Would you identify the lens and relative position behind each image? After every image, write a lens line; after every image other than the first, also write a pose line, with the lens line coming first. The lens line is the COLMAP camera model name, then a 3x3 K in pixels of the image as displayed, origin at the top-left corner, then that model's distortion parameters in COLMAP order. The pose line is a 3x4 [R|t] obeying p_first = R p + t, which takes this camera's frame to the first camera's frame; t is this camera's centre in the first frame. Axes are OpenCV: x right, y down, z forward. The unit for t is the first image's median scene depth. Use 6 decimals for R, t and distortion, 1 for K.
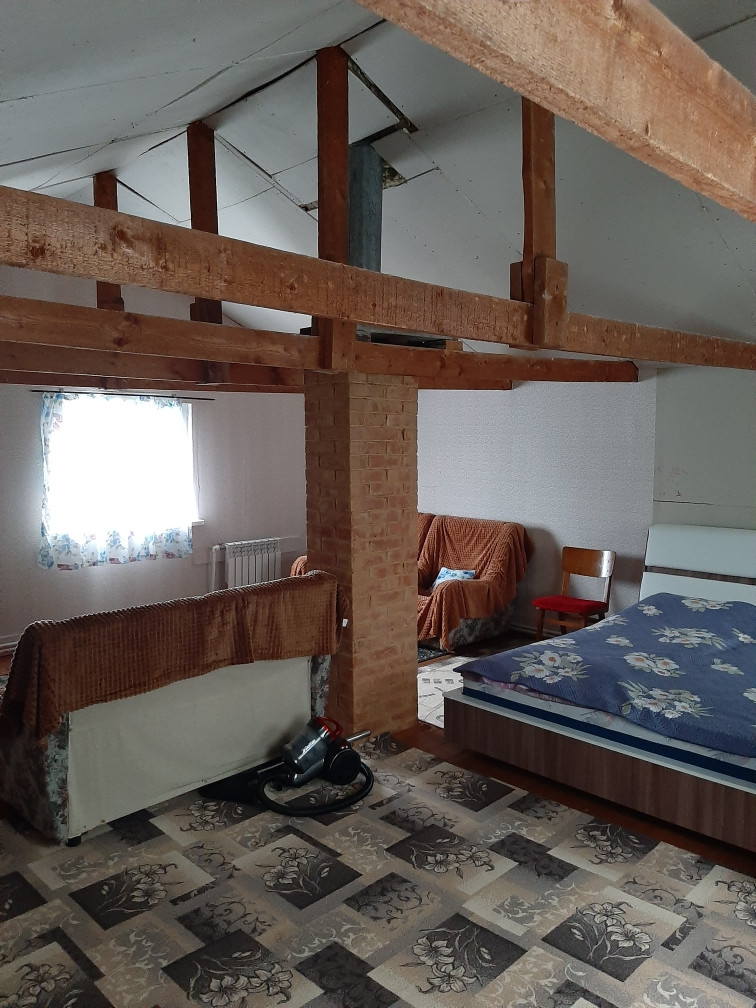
lens RADIAL K [[789.9, 0, 356.0], [0, 789.9, 501.8], [0, 0, 1]] dist [0.091565, -0.153411]
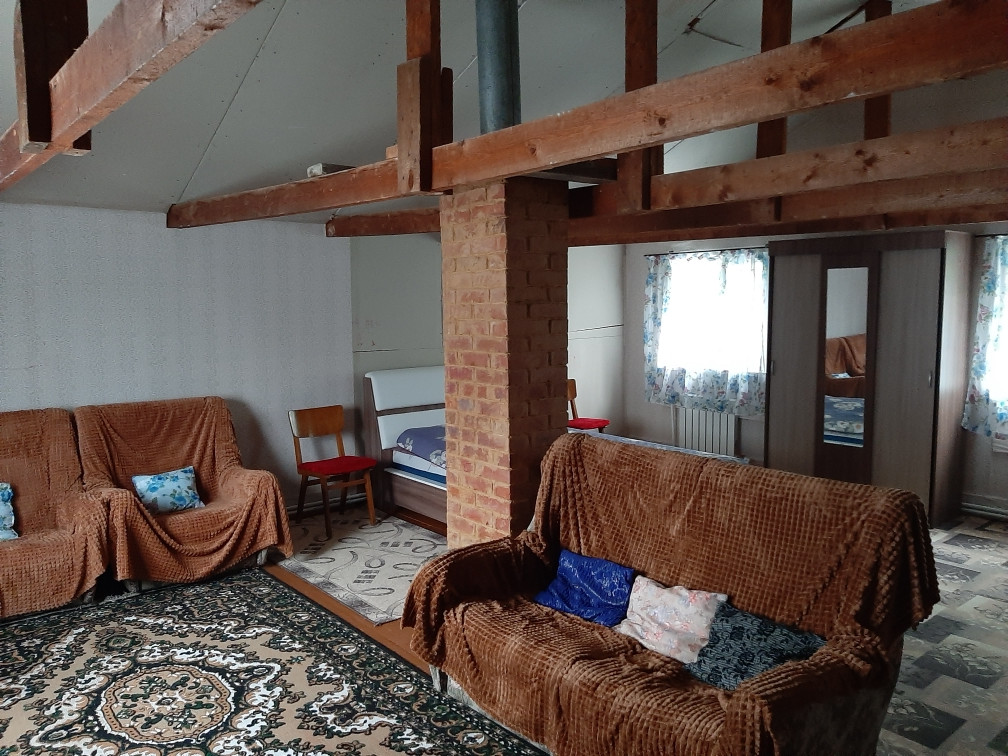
lens RADIAL K [[774.1, 0, 526.9], [0, 774.1, 379.1], [0, 0, 1]] dist [0.075712, -0.111536]
pose [[0.028836, -0.095442, 0.995017, -1.038782], [0.087046, 0.991889, 0.092620, -0.066209], [-0.995787, 0.083941, 0.036910, 1.164093]]
